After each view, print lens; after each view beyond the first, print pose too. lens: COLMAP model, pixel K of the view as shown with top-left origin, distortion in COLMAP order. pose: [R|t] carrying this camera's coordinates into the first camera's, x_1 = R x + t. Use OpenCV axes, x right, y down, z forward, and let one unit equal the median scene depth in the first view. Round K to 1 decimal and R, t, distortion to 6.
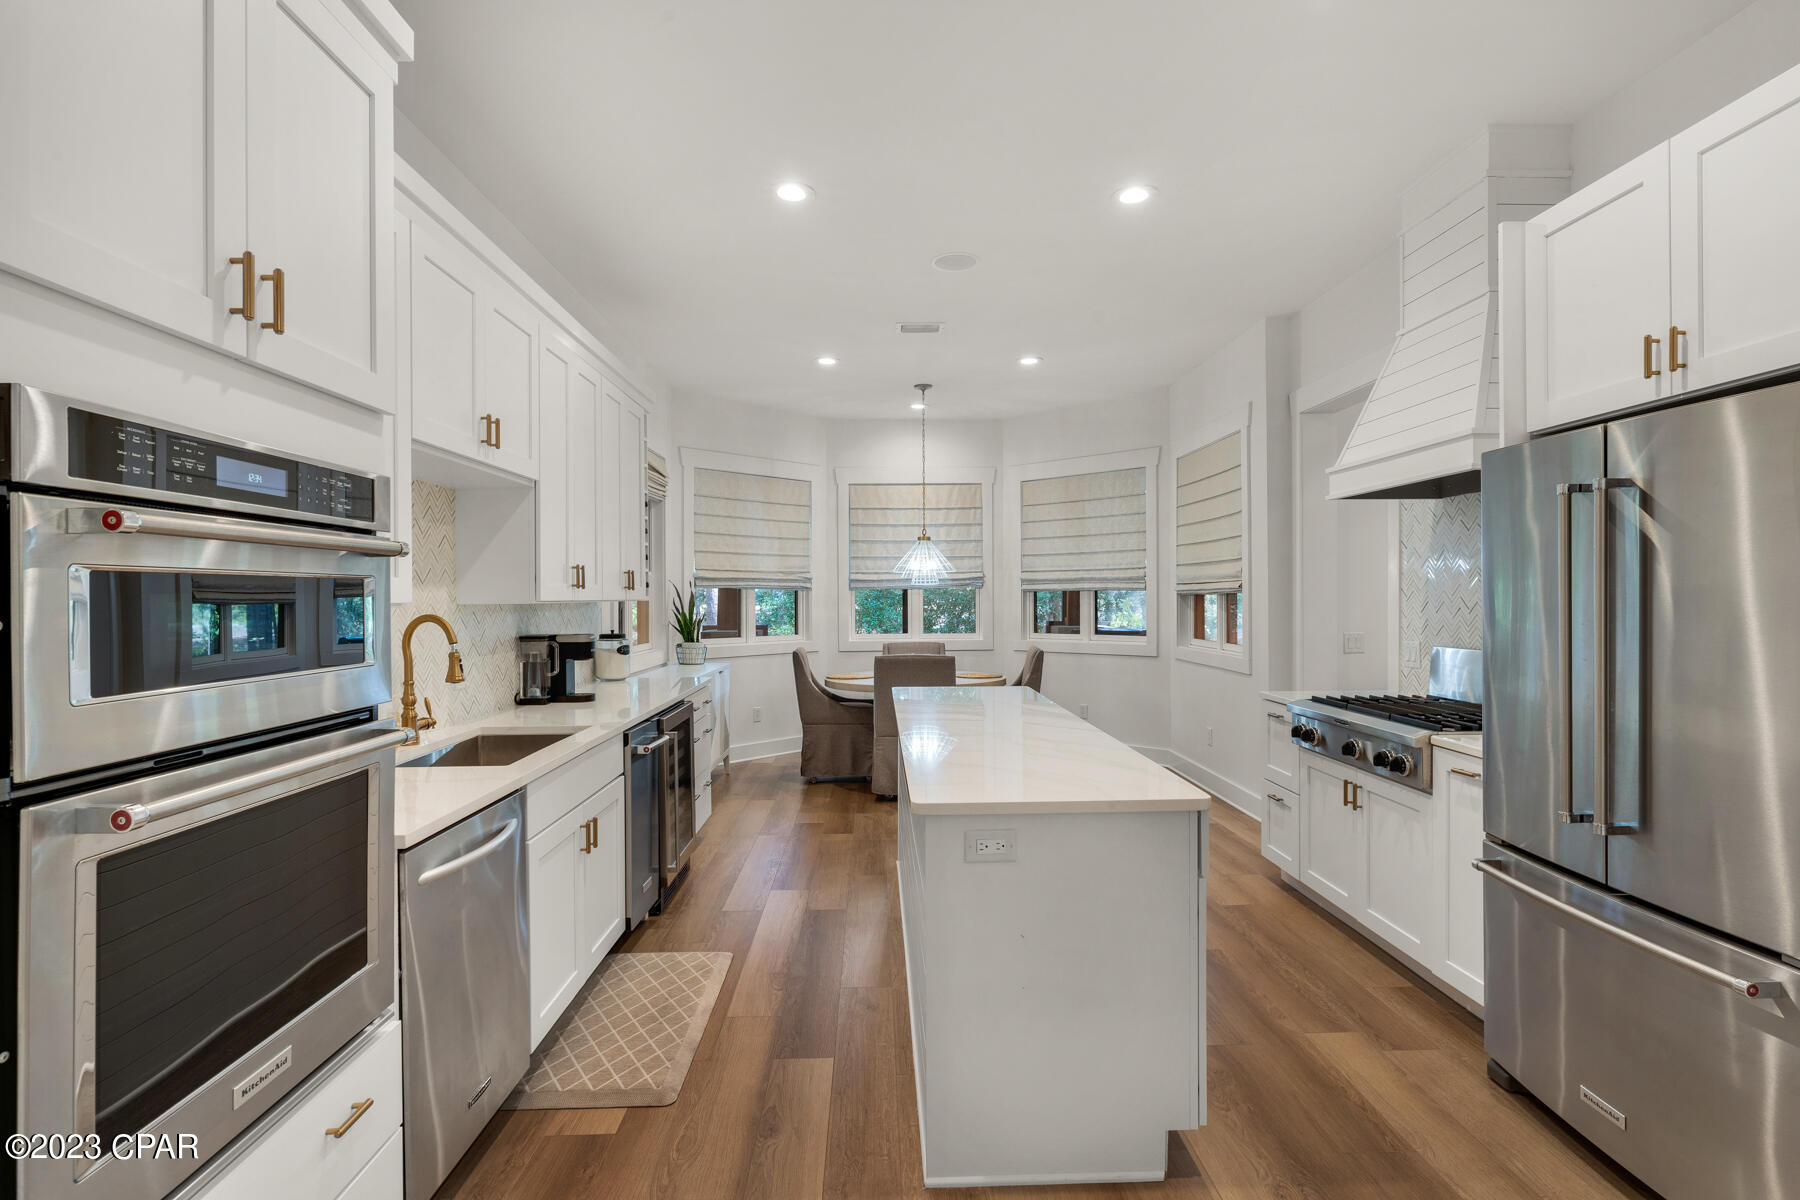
lens RADIAL K [[870.5, 0, 900.0], [0, 870.5, 600.0], [0, 0, 1]] dist [-0.004525, -0.000446]
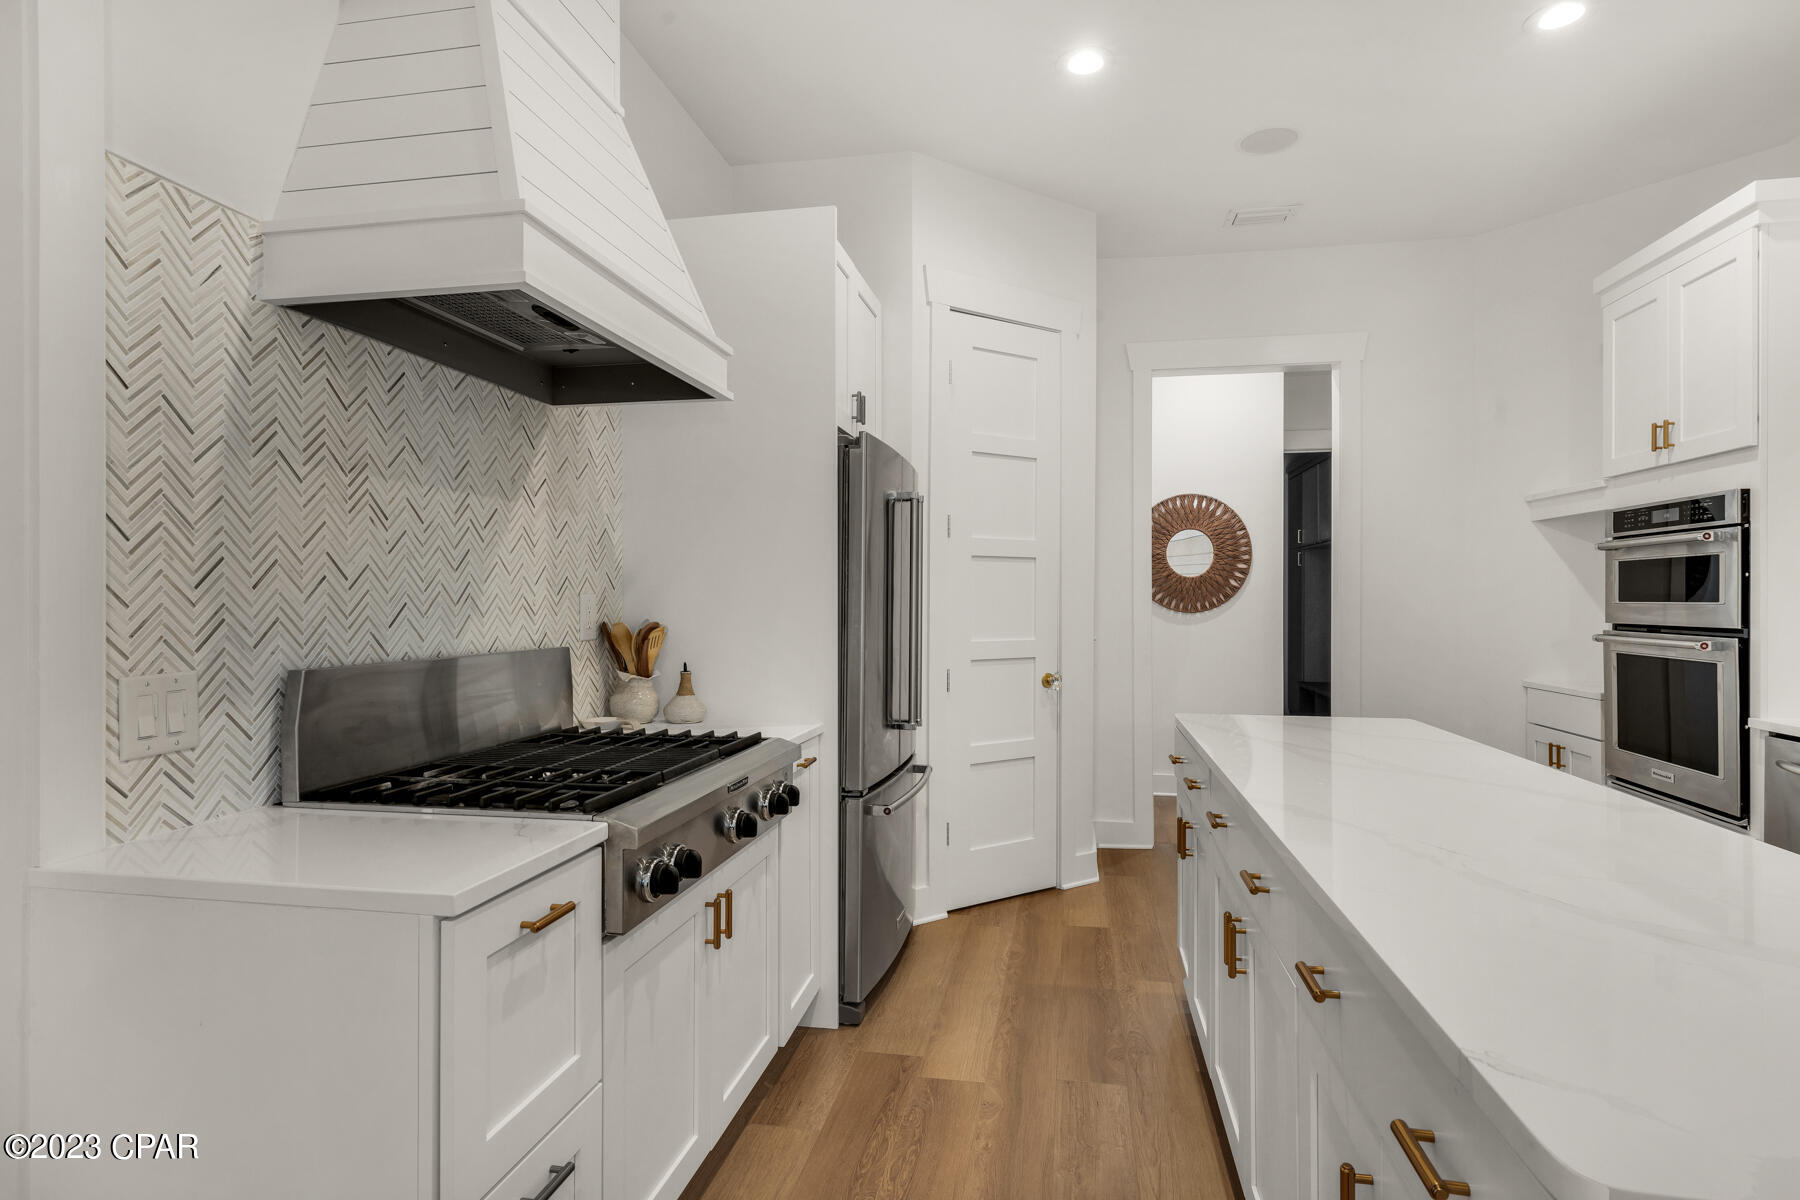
lens RADIAL K [[945.8, 0, 900.0], [0, 945.8, 600.0], [0, 0, 1]] dist [0.002136, -0.000501]
pose [[-0.977481, 0.006363, 0.210928, 0.286739], [0.007308, 0.999966, 0.003703, 0.023727], [-0.210898, 0.005161, -0.977495, 1.568774]]
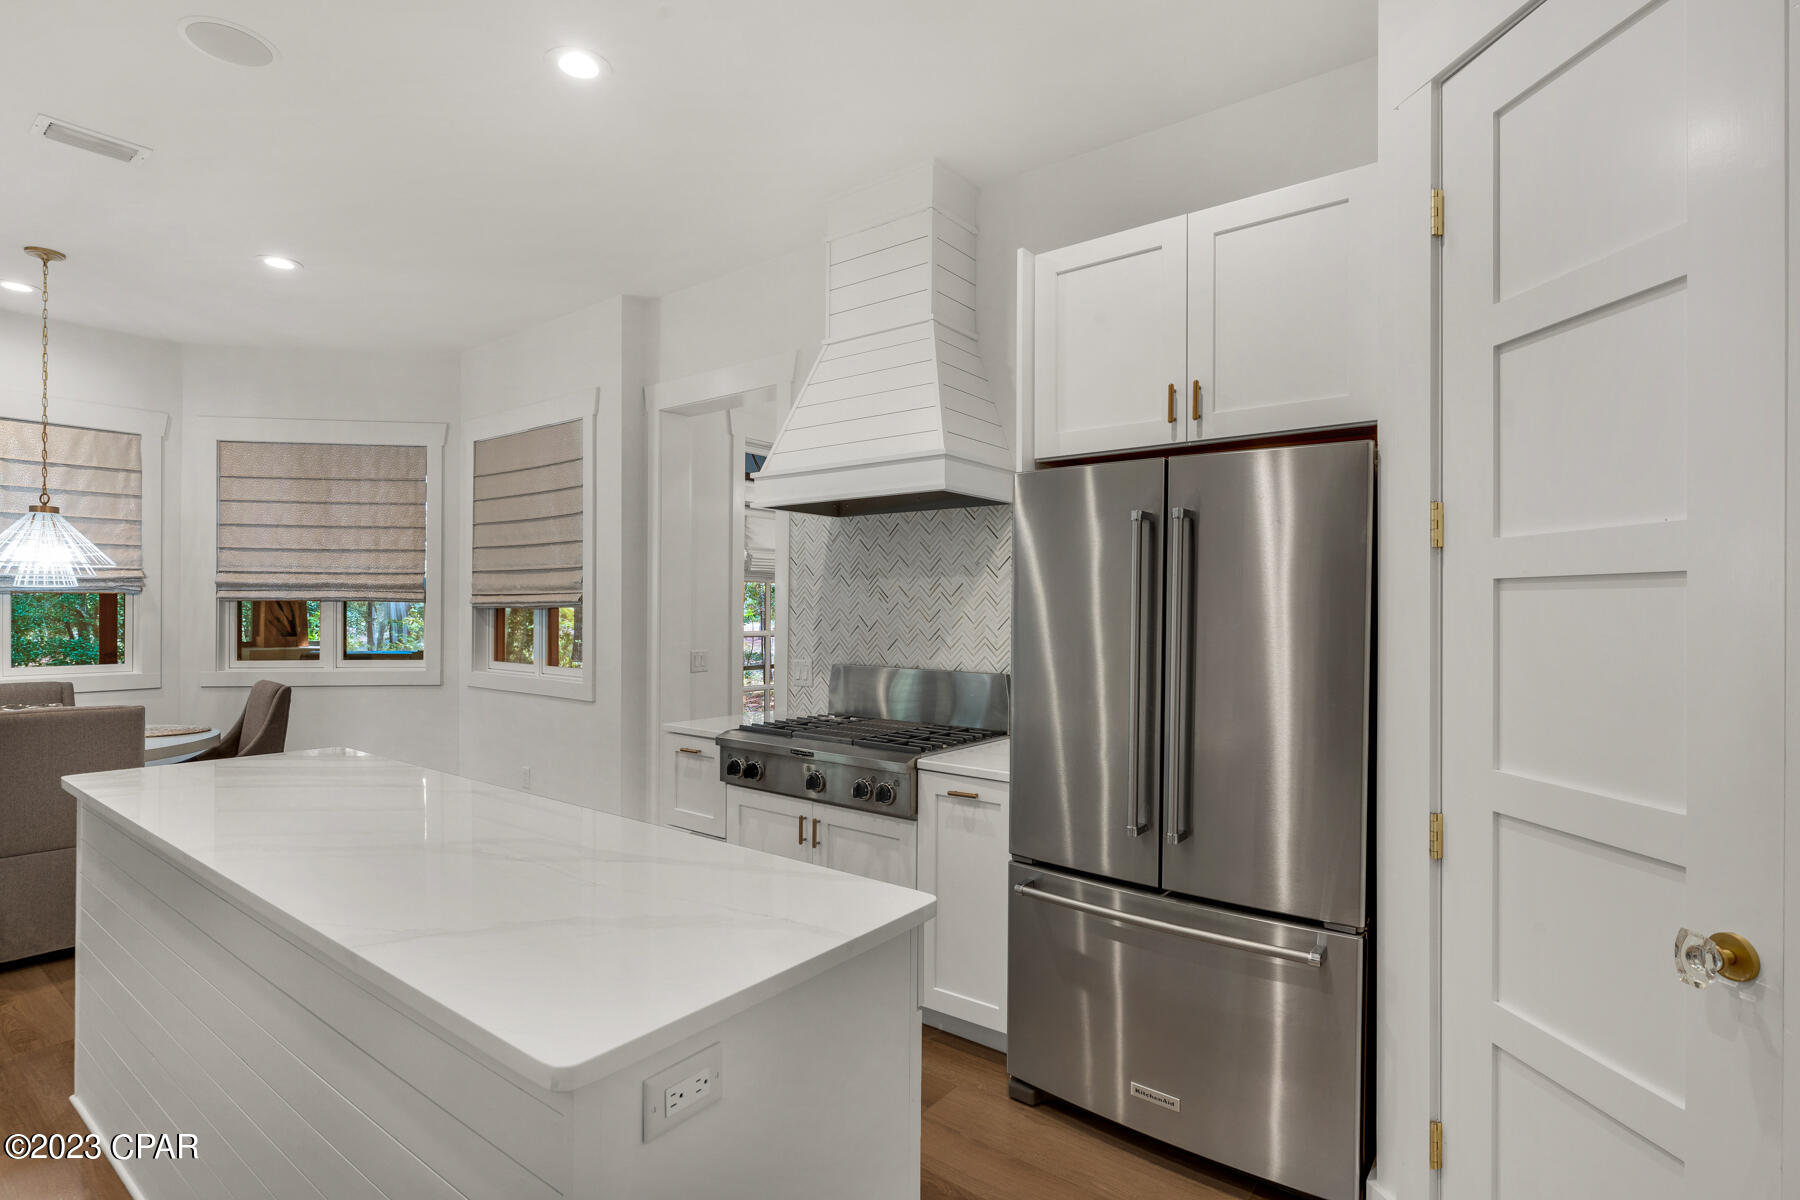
lens RADIAL K [[876.8, 0, 901.4], [0, 876.8, 612.4], [0, 0, 1]] dist [-0.005394, -0.000467]
pose [[0.626895, 0.007061, 0.779072, -0.140942], [-0.006681, 0.999971, -0.003688, -0.003560], [-0.779075, -0.002893, 0.626924, 0.349951]]
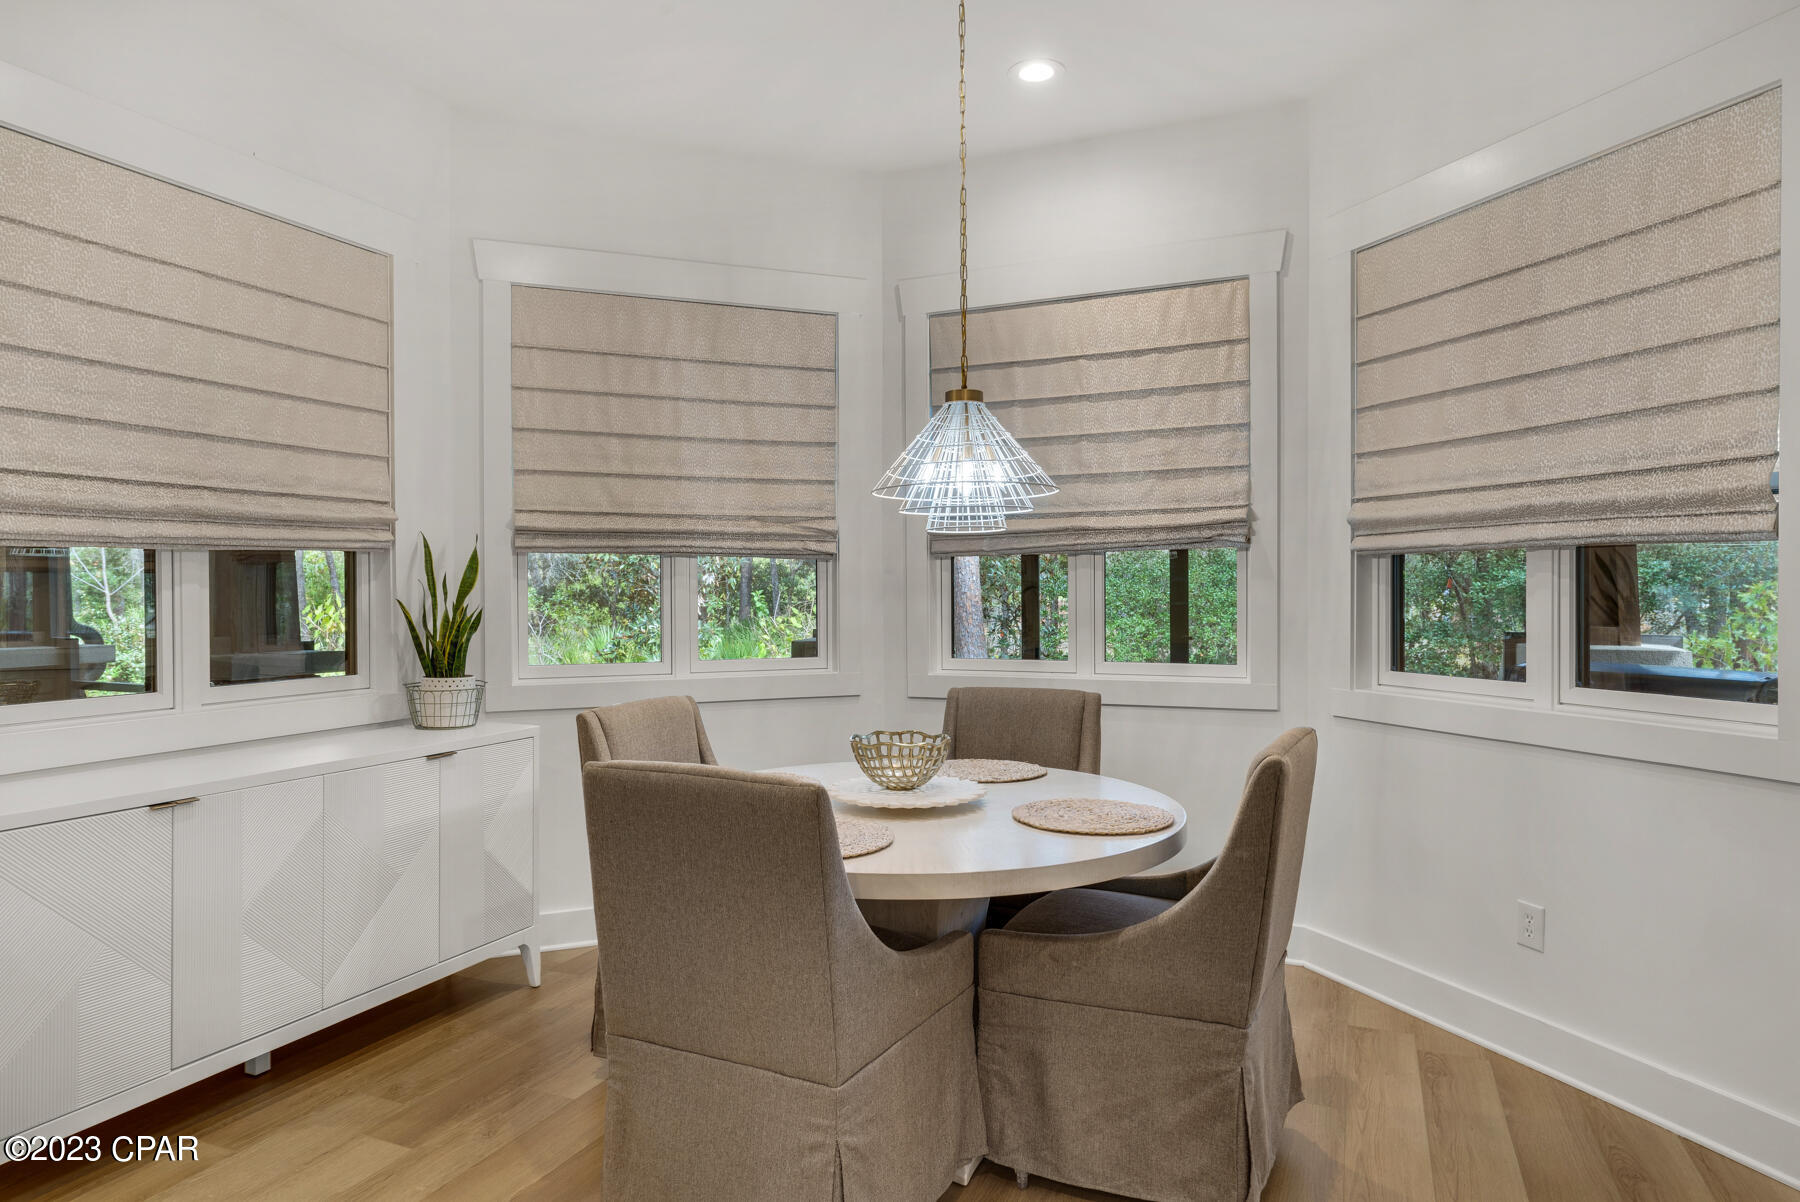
lens RADIAL K [[1049.8, 0, 906.5], [0, 1049.8, 607.1], [0, 0, 1]] dist [0.001397, 0.001031]
pose [[0.905677, 0.008107, -0.423891, 0.376209], [-0.000585, 0.999840, 0.017872, 0.009534], [0.423969, -0.015939, 0.905537, 1.256587]]
